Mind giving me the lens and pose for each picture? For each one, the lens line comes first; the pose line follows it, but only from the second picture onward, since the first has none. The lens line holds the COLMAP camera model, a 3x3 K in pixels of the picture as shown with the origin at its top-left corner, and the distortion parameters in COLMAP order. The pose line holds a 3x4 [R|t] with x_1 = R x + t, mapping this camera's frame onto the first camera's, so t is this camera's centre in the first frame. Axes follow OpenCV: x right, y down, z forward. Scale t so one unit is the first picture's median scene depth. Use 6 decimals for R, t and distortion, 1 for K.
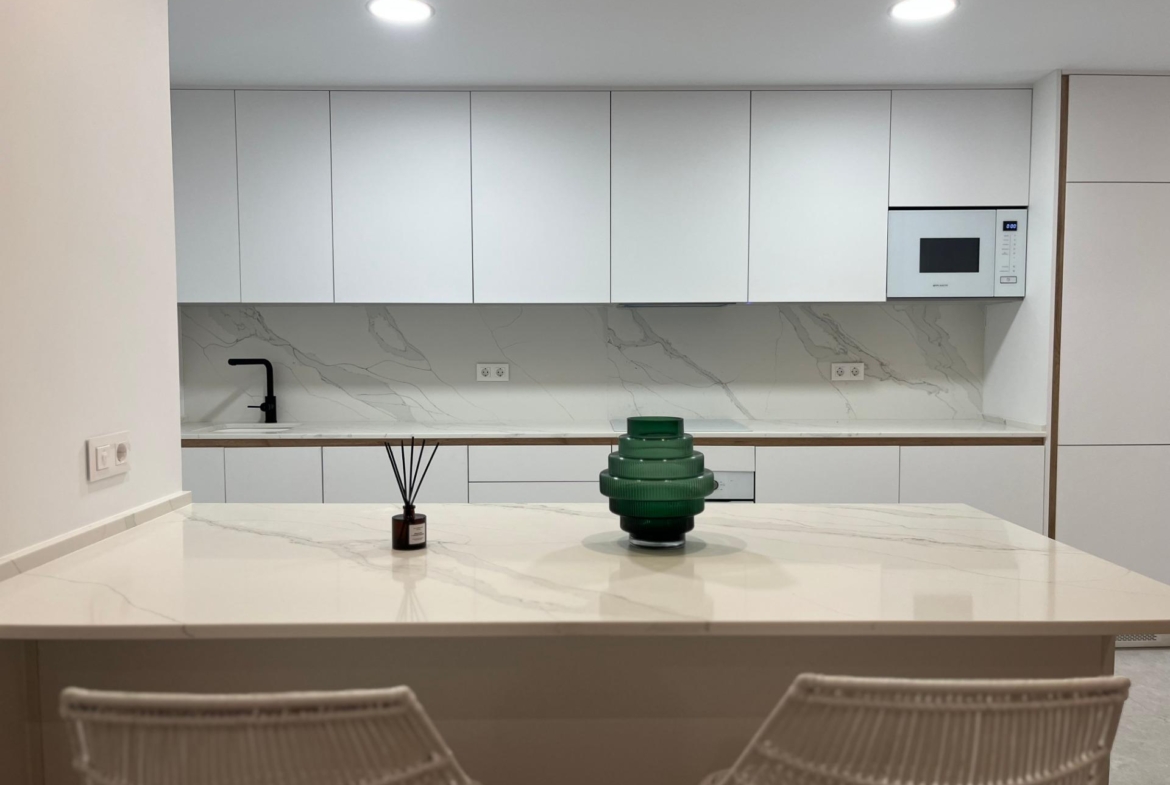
lens RADIAL K [[891.8, 0, 585.0], [0, 891.8, 392.5], [0, 0, 1]] dist [0.040380, -0.004209]
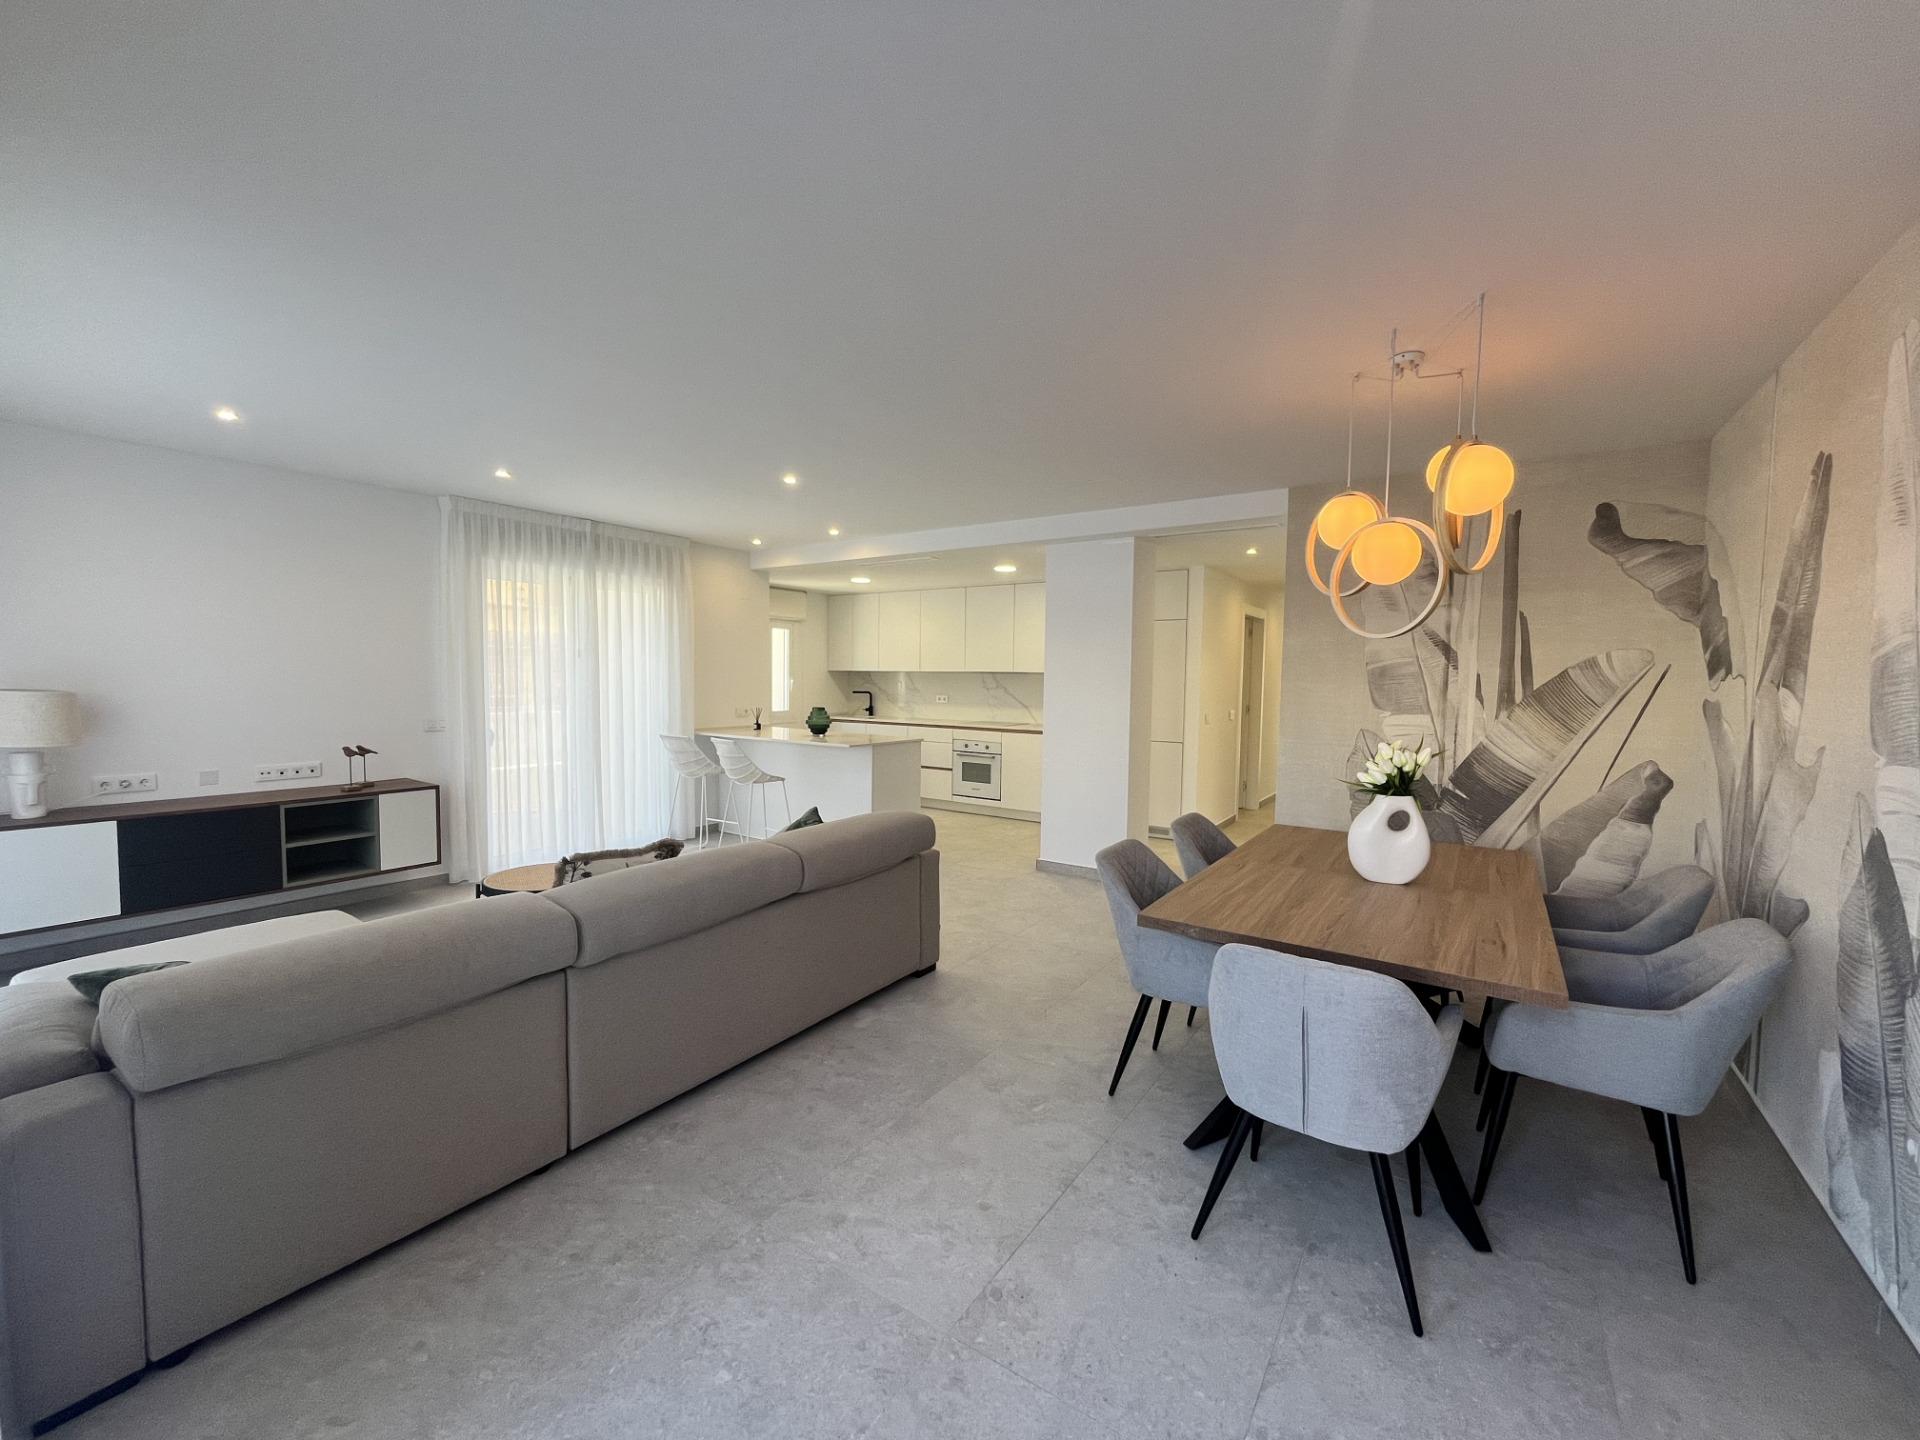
lens RADIAL K [[771.7, 0, 957.8], [0, 771.7, 724.2], [0, 0, 1]] dist [-0.002912, -0.000375]
pose [[0.816939, 0.048288, -0.574699, 1.149390], [-0.045459, 0.998780, 0.019300, 0.003724], [0.574929, 0.010359, 0.818138, -0.685566]]
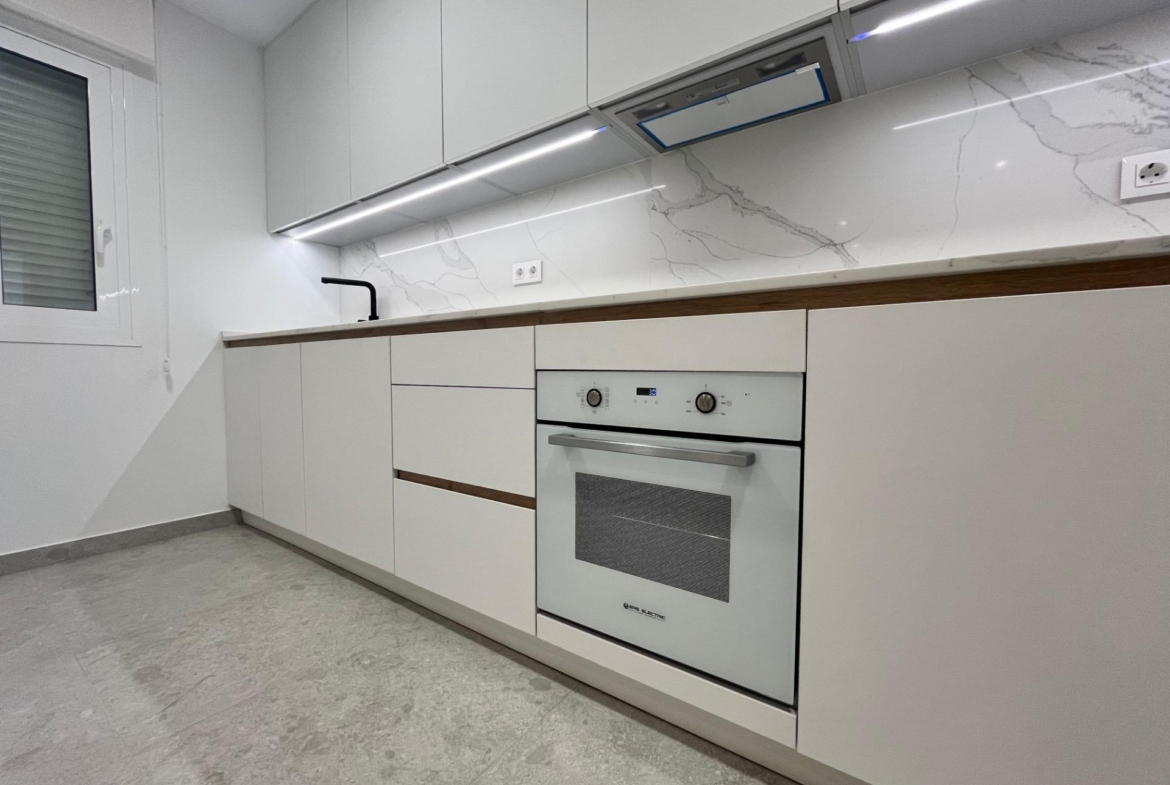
lens RADIAL K [[475.3, 0, 584.4], [0, 475.3, 395.6], [0, 0, 1]] dist [-0.002688, -0.000645]
pose [[0.806128, 0.032728, -0.590835, 0.211655], [-0.038047, 0.999270, 0.003441, 0.091314], [0.590517, 0.019706, 0.806785, 0.689992]]
